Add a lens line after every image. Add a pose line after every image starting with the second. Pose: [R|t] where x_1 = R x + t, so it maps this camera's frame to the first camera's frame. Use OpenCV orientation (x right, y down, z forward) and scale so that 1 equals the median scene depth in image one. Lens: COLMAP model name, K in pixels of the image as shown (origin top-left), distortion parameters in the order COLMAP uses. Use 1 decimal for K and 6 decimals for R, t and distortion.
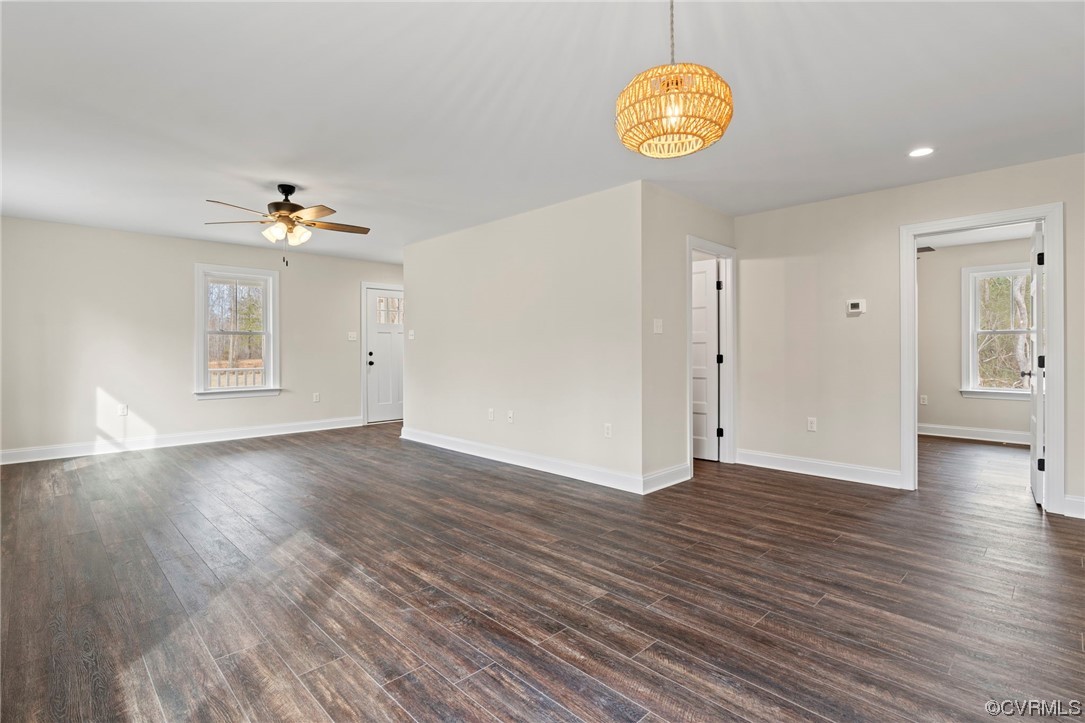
lens RADIAL K [[496.1, 0, 541.9], [0, 496.1, 353.9], [0, 0, 1]] dist [-0.002748, 0.000554]
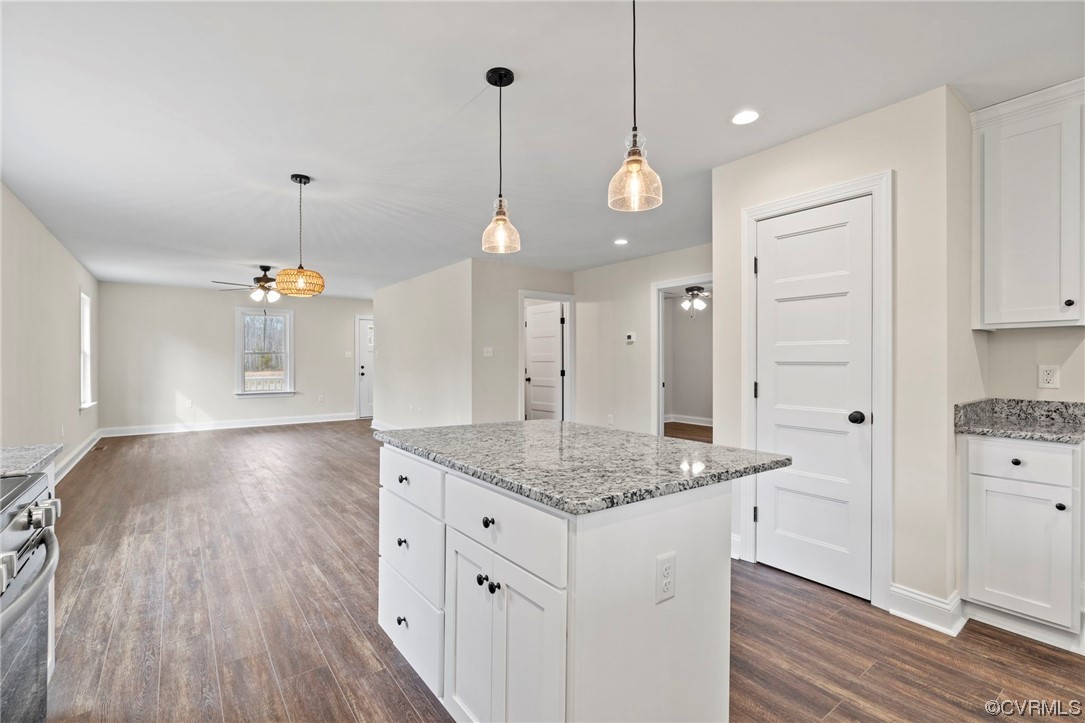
lens RADIAL K [[454.8, 0, 525.7], [0, 454.8, 361.3], [0, 0, 1]] dist [-0.002474, -0.000107]
pose [[0.991227, 0.001437, -0.132160, 0.429690], [-0.002385, 0.999973, -0.007014, -0.014112], [0.132147, 0.007268, 0.991204, -0.296138]]
